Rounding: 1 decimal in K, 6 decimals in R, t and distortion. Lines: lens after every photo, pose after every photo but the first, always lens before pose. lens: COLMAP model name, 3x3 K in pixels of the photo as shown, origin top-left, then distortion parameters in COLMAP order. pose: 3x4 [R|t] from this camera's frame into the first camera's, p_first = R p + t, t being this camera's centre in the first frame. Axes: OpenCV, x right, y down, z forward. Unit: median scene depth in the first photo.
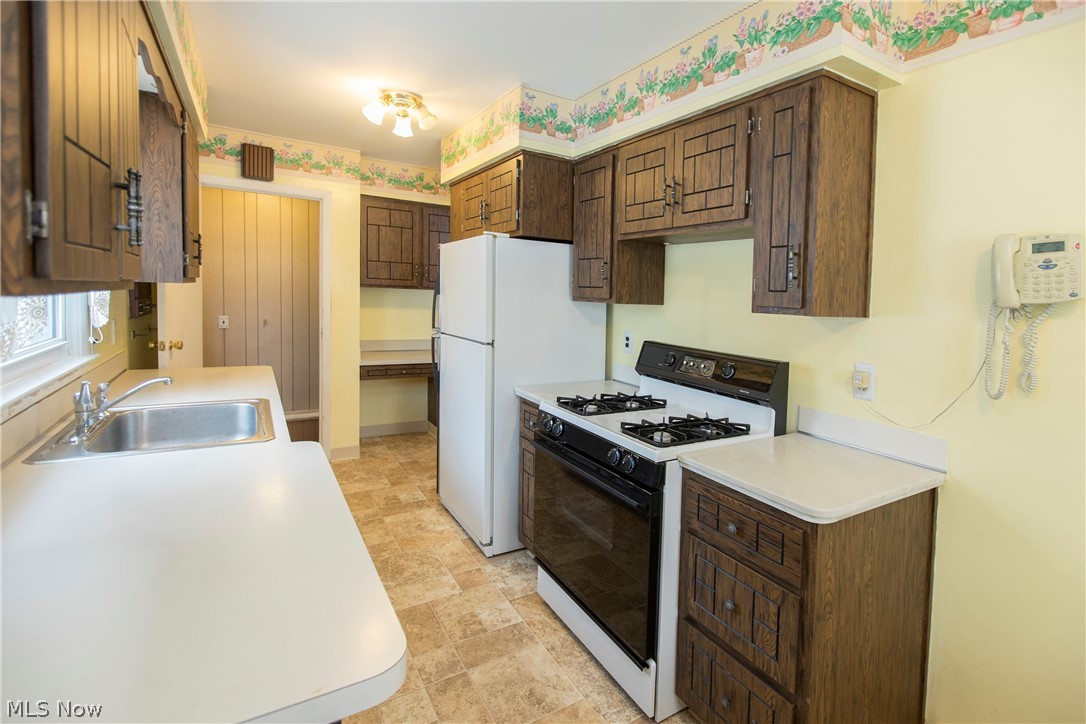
lens RADIAL K [[499.5, 0, 545.6], [0, 499.5, 295.1], [0, 0, 1]] dist [0.001546, 0.000065]
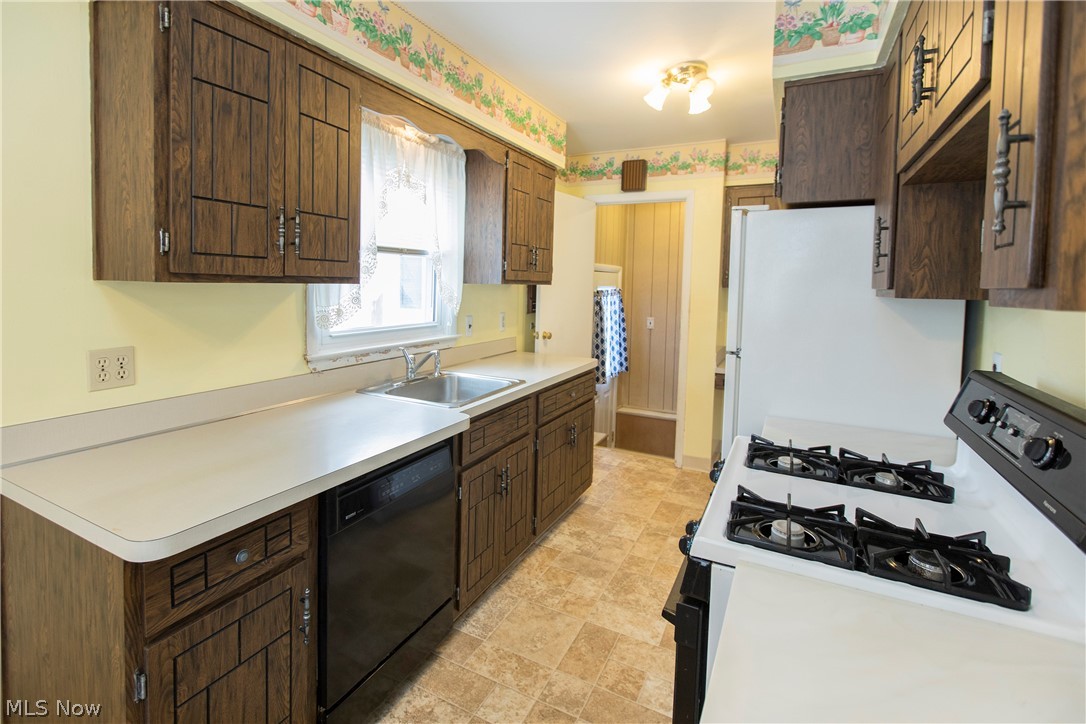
lens RADIAL K [[521.8, 0, 540.0], [0, 521.8, 300.5], [0, 0, 1]] dist [-0.001278, 0.000107]
pose [[0.519463, -0.005943, -0.854472, 0.407243], [-0.002375, 0.999962, -0.008399, 0.024735], [0.854490, 0.006393, 0.519429, 0.327677]]
